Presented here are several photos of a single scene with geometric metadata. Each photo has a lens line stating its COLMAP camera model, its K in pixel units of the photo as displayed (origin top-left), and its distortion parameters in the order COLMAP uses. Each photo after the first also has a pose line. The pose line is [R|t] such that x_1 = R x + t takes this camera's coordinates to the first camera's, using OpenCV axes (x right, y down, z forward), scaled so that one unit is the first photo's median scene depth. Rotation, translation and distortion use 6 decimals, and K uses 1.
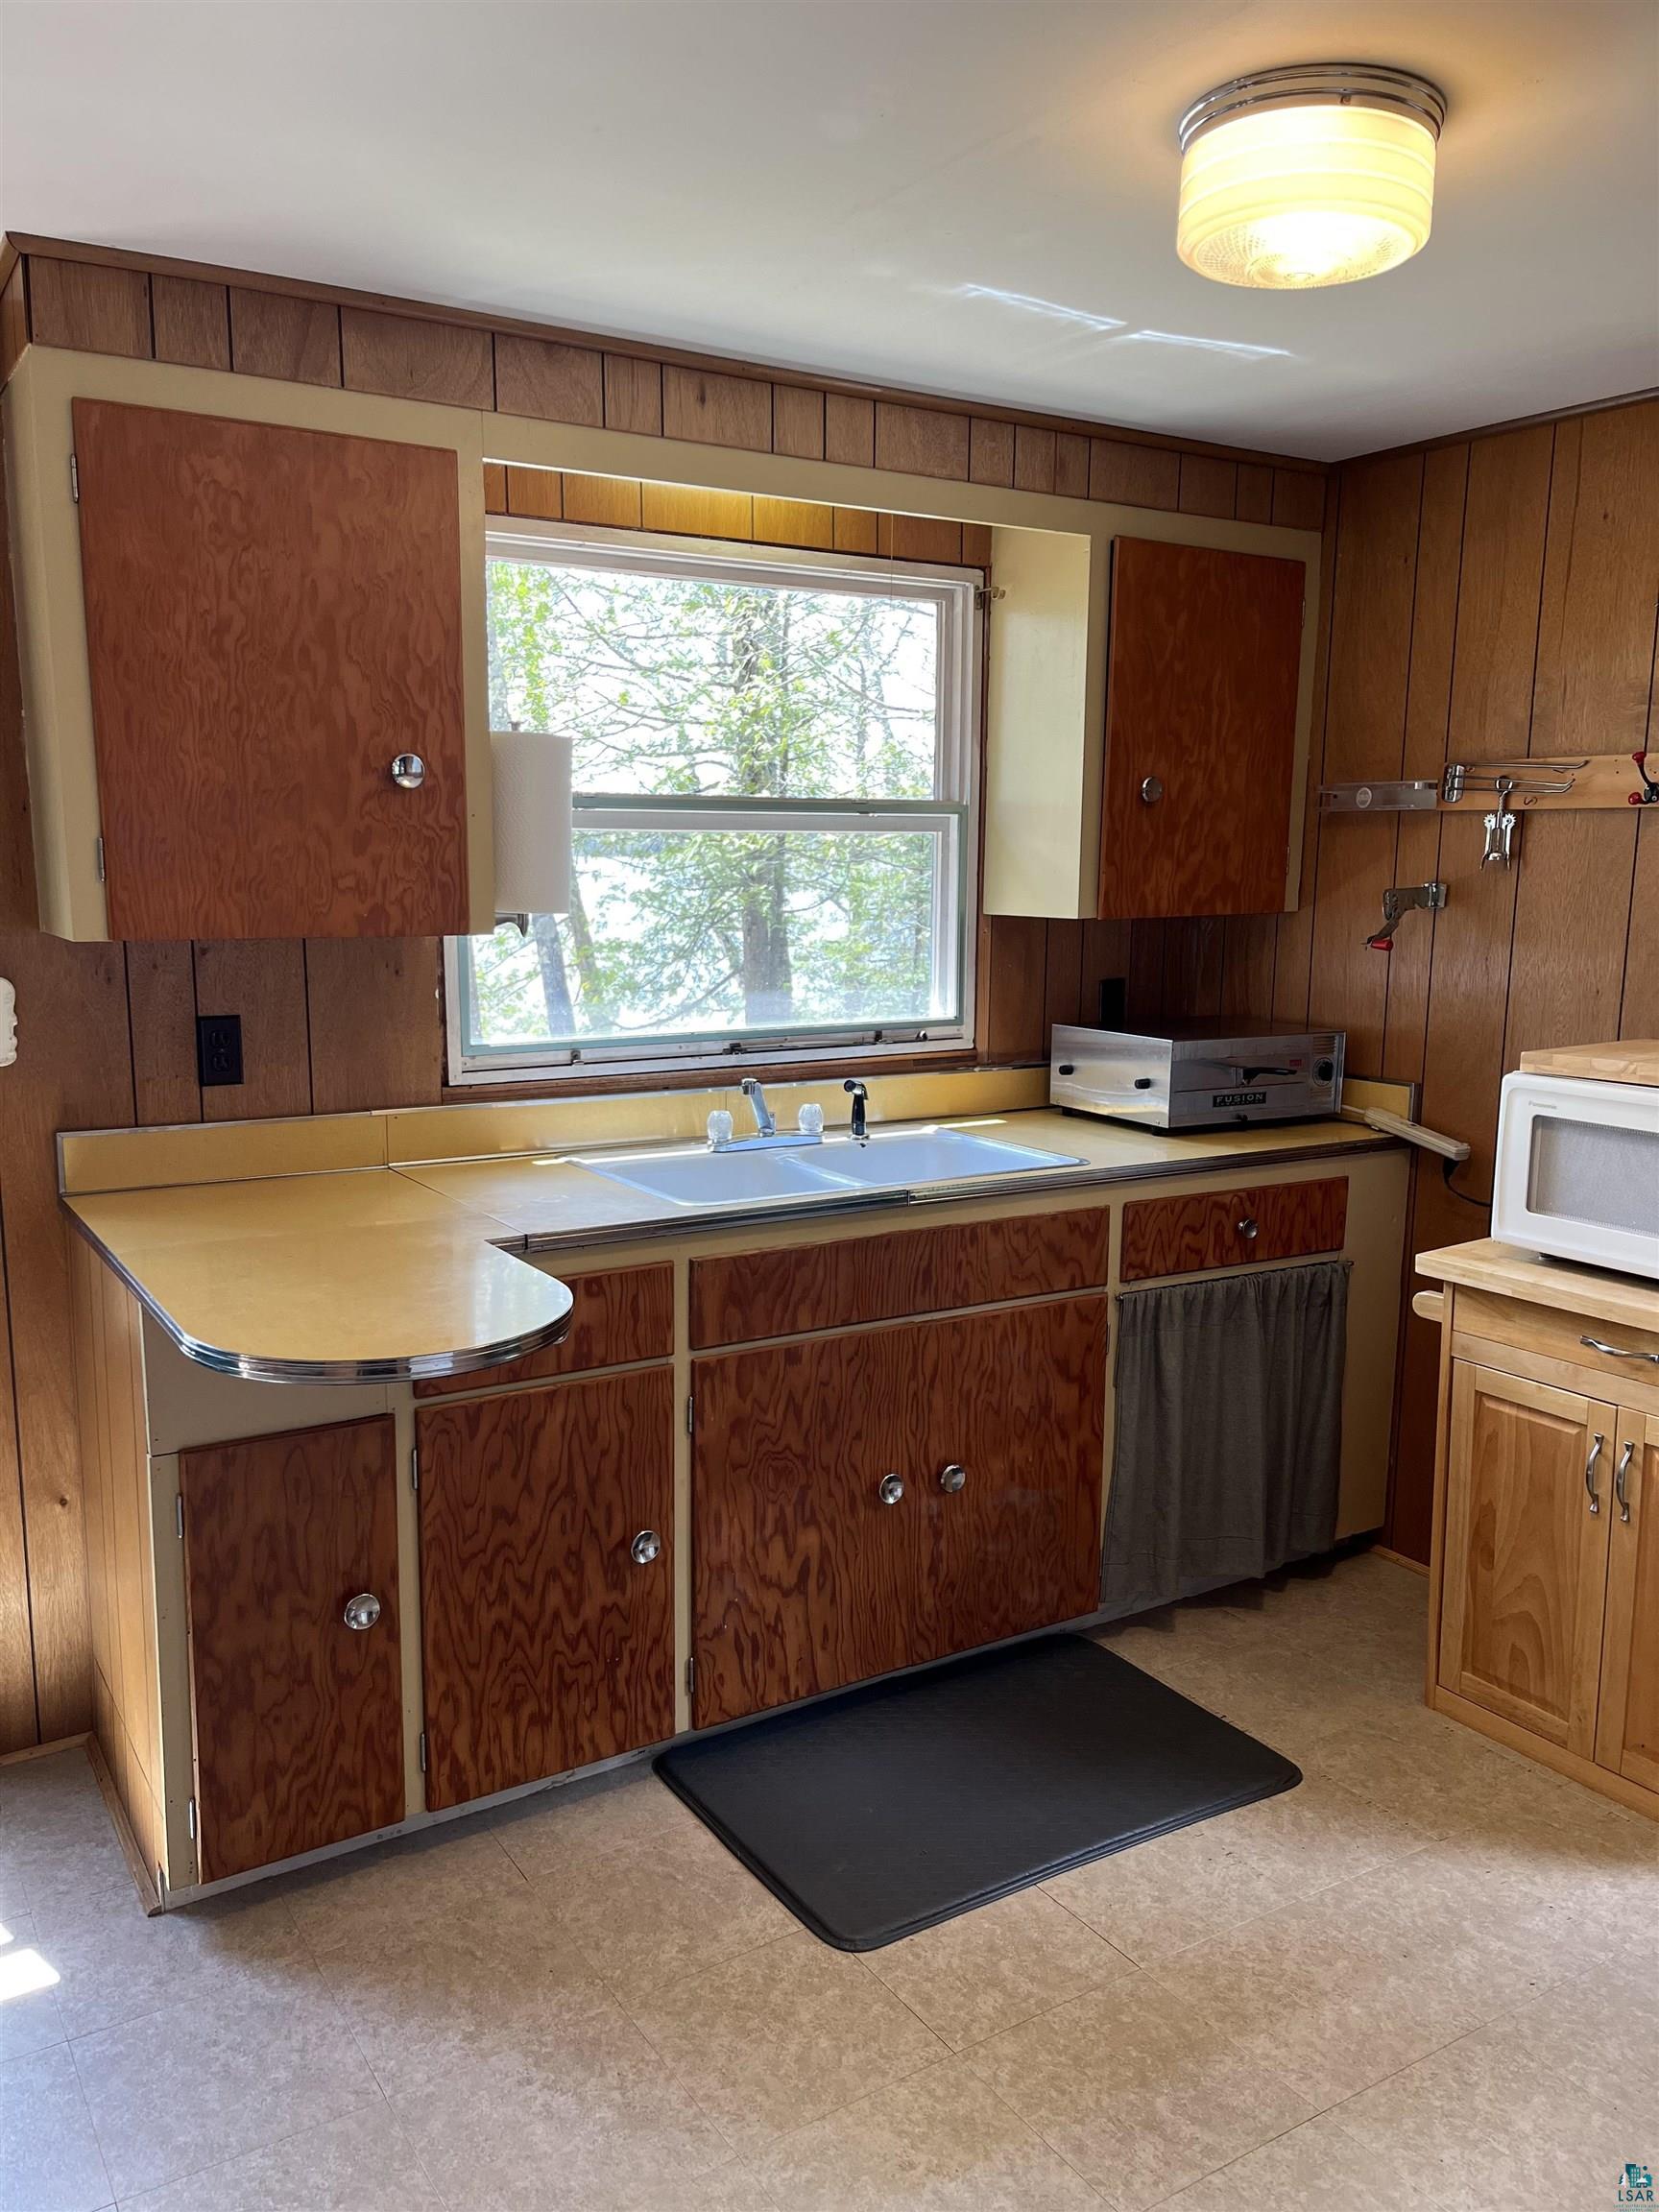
lens RADIAL K [[1670.9, 0, 804.9], [0, 1670.9, 1140.2], [0, 0, 1]] dist [0.075946, -0.107505]
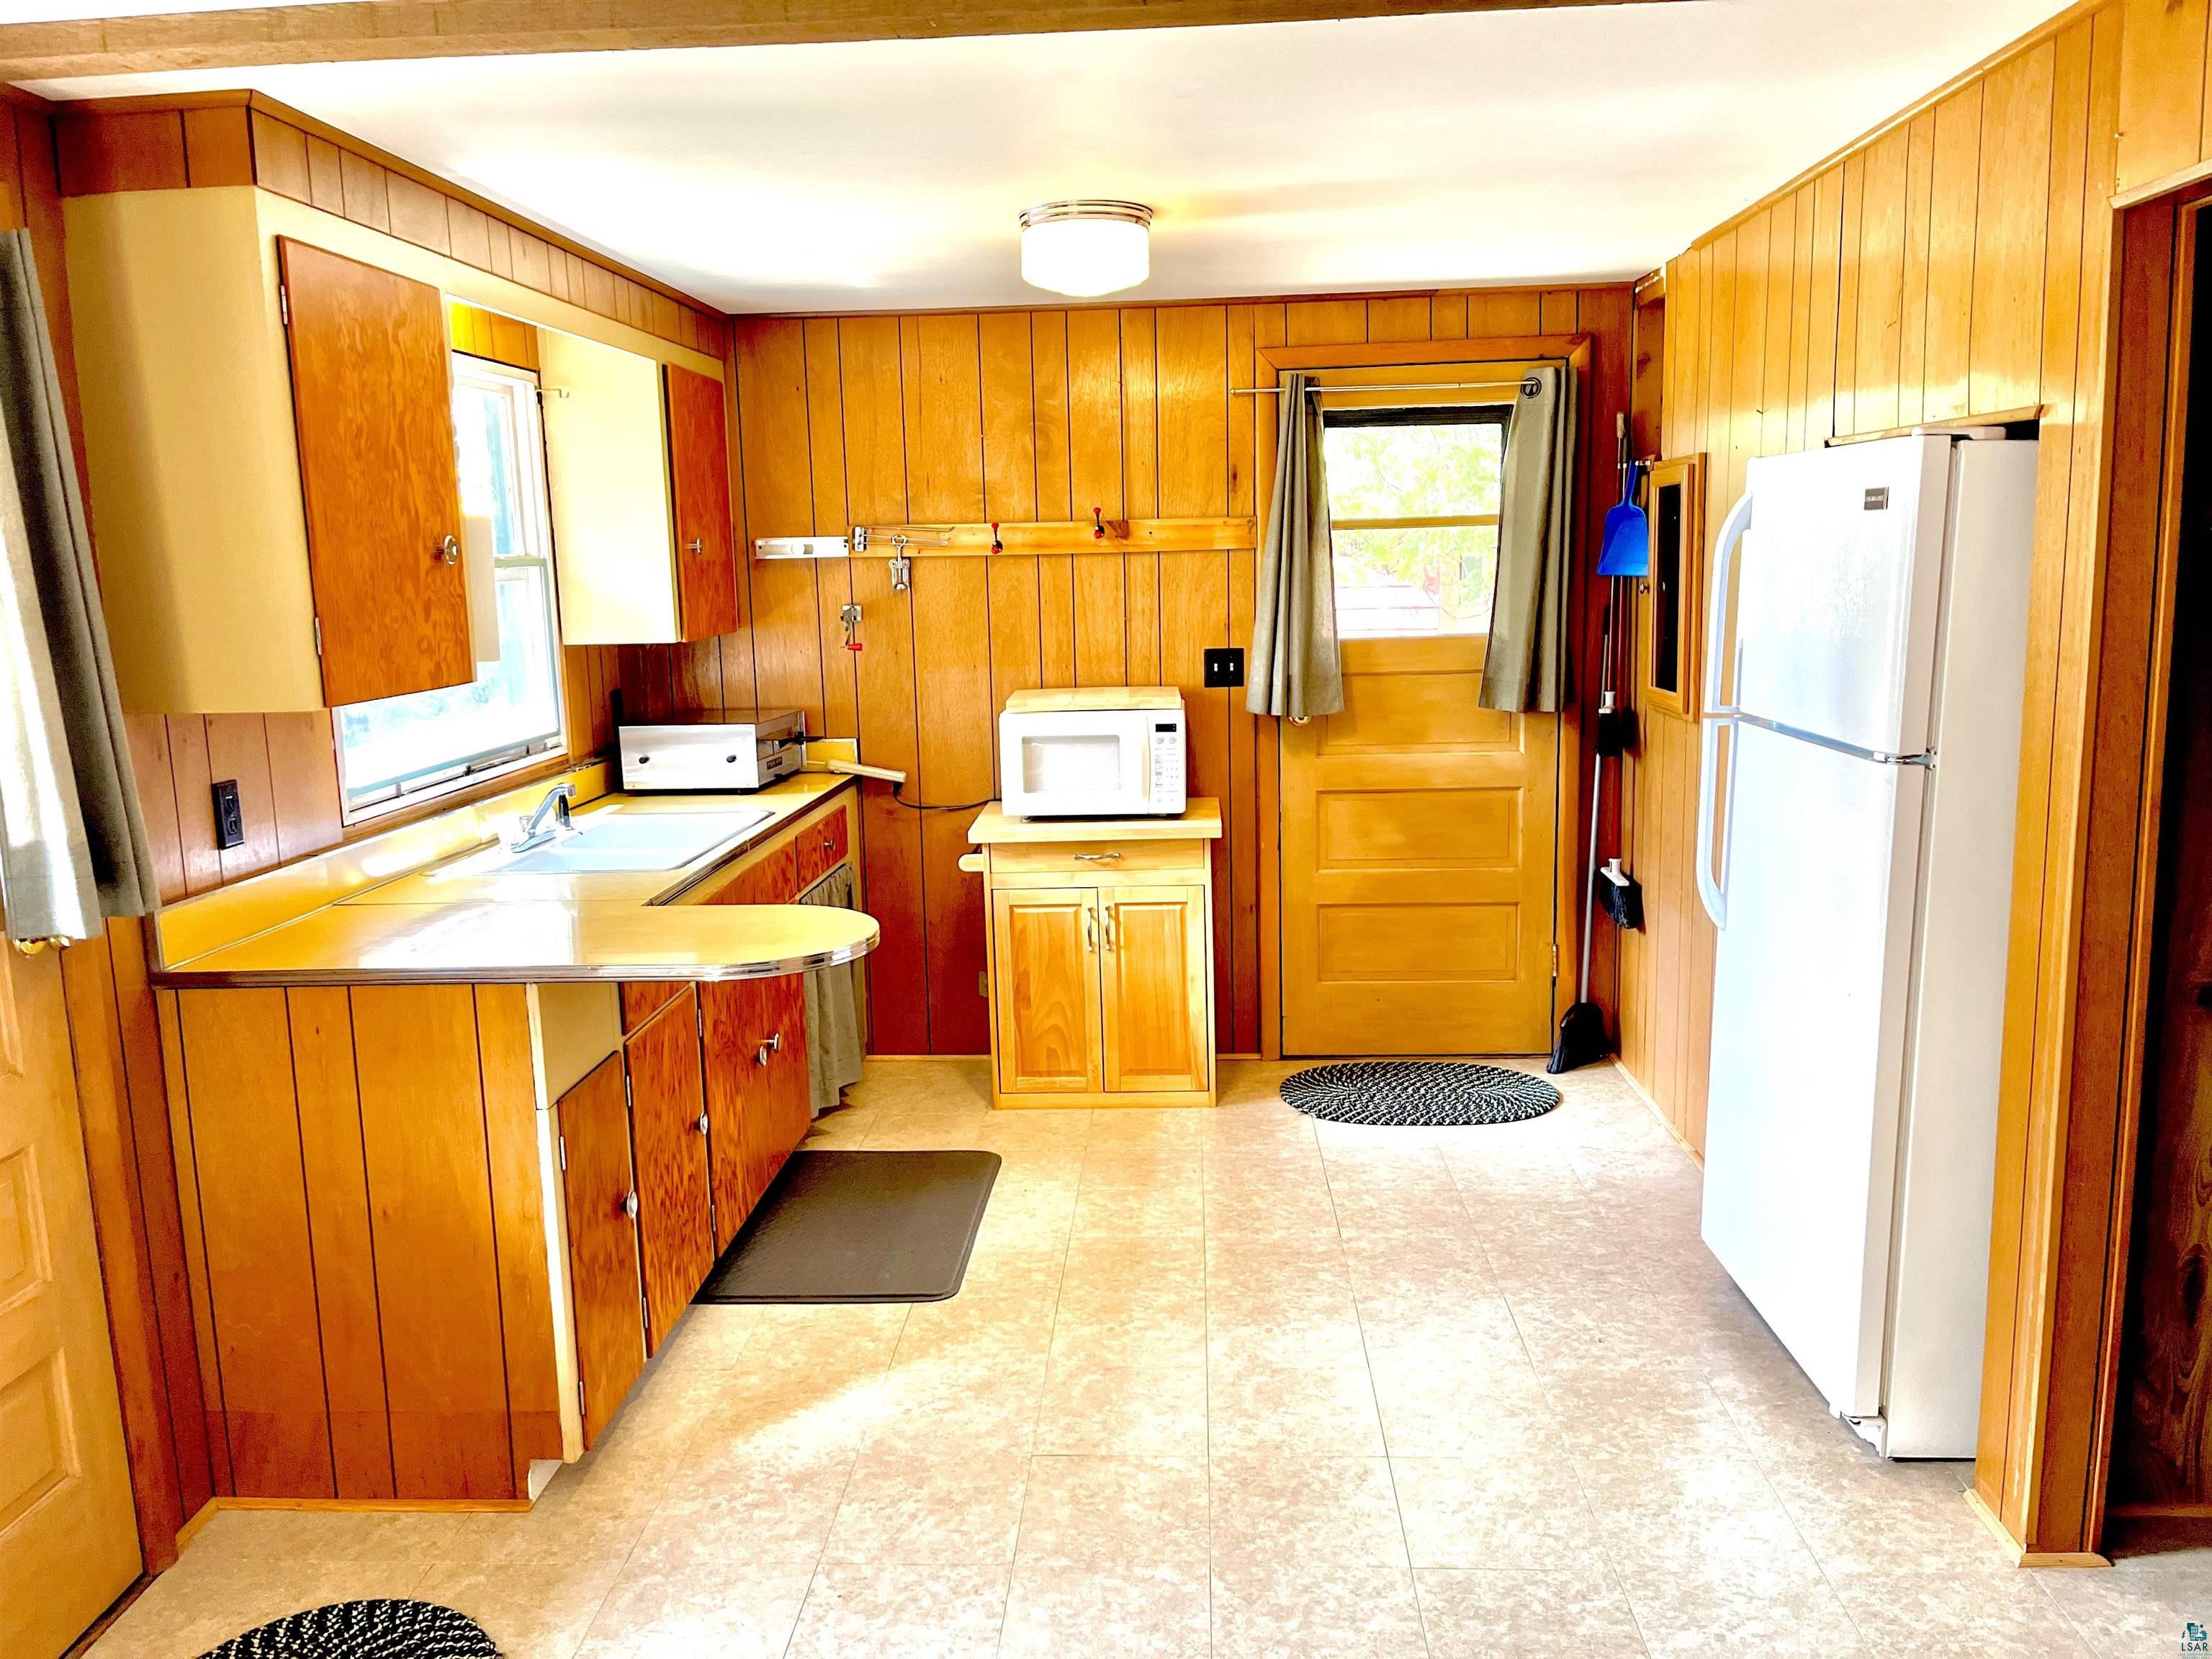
lens RADIAL K [[1670.9, 0, 1101.4], [0, 1670.9, 834.2], [0, 0, 1]] dist [0.075946, -0.107505]
pose [[0.578520, -0.157852, 0.800248, -0.844950], [0.167278, 0.983203, 0.073010, -0.026127], [-0.798331, 0.091626, 0.595208, -0.063040]]
